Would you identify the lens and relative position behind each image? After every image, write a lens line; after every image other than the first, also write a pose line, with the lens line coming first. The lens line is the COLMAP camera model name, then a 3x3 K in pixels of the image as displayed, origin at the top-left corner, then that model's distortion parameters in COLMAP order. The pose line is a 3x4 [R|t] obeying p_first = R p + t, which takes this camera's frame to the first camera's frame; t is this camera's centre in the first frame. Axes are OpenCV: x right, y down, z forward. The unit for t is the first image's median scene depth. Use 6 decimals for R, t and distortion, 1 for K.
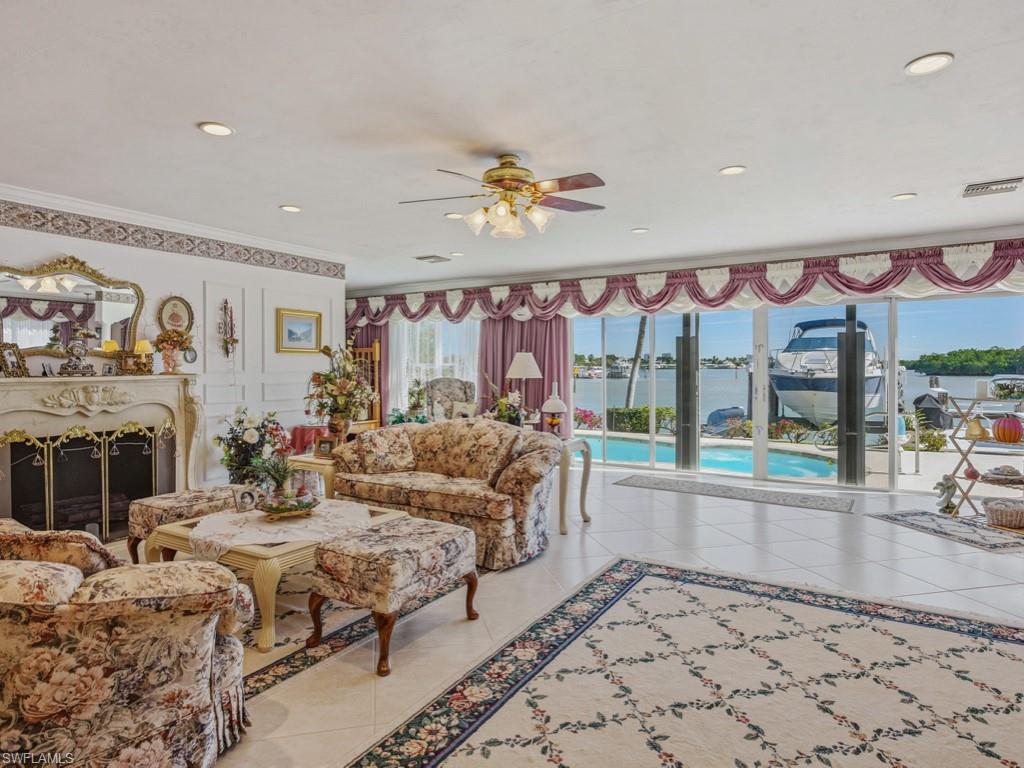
lens RADIAL K [[578.8, 0, 511.1], [0, 578.8, 377.2], [0, 0, 1]] dist [0.006080, -0.000364]
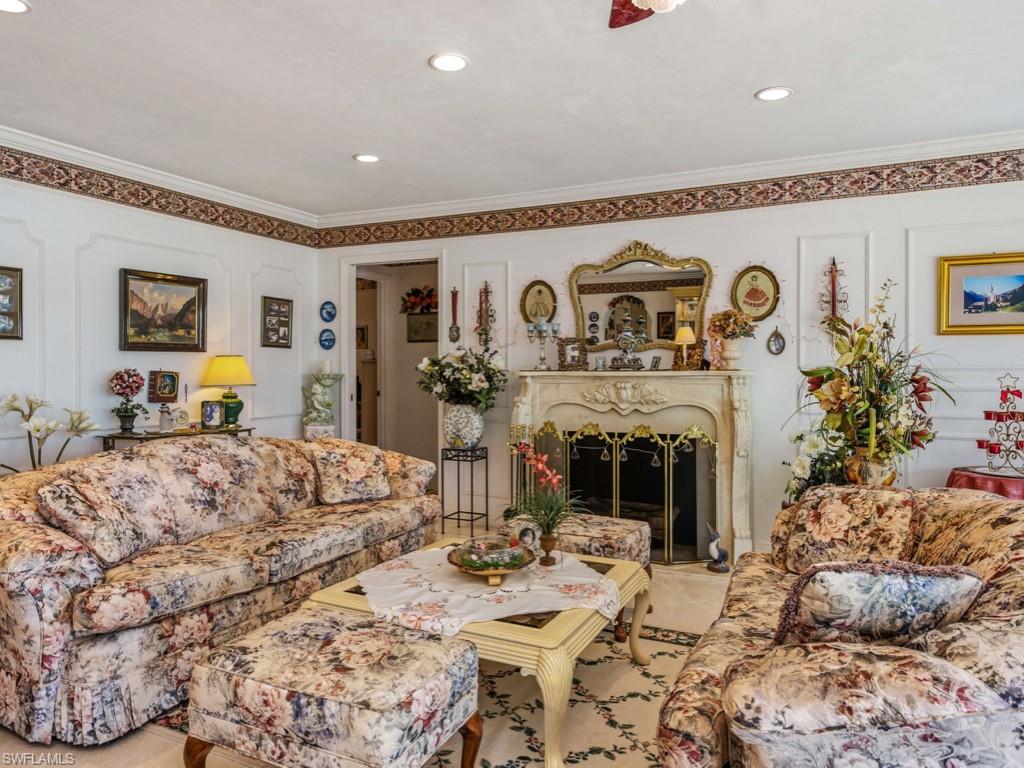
lens RADIAL K [[687.1, 0, 513.3], [0, 687.1, 376.4], [0, 0, 1]] dist [0.000389, 0.000571]
pose [[0.097617, 0.015748, -0.995099, 0.323470], [-0.015155, 0.999782, 0.014335, -0.005646], [0.995109, 0.013681, 0.097834, 0.711663]]
